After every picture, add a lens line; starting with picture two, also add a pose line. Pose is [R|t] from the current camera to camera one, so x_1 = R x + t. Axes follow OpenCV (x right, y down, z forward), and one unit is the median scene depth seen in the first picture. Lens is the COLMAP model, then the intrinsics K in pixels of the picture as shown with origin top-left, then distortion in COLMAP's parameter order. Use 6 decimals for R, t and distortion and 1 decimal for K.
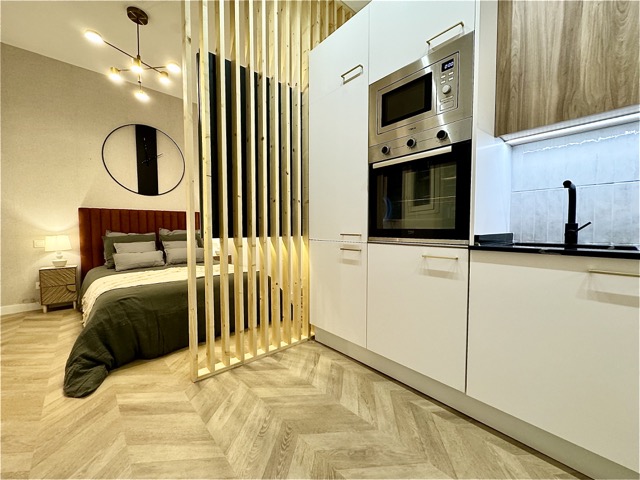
lens RADIAL K [[253.4, 0, 320.0], [0, 253.4, 240.0], [0, 0, 1]] dist [-0.004359, 0.000274]
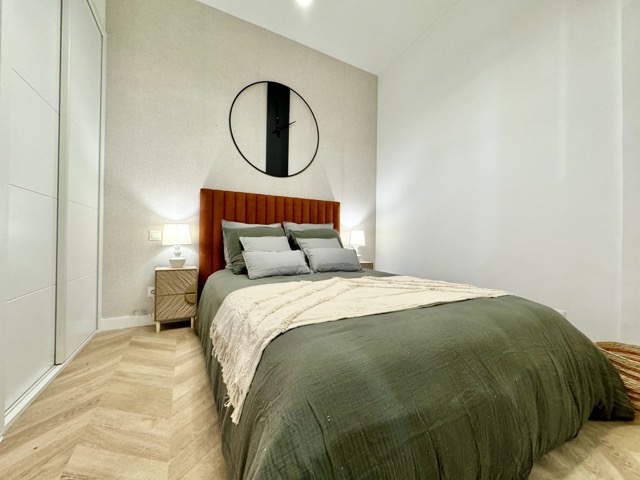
lens RADIAL K [[254.4, 0, 320.0], [0, 254.4, 240.0], [0, 0, 1]] dist [-0.002173, 0.000090]
pose [[0.973306, 0.014669, -0.229043, -0.738380], [-0.025878, 0.998606, -0.046014, 0.080200], [0.228048, 0.050713, 0.972328, 0.602380]]
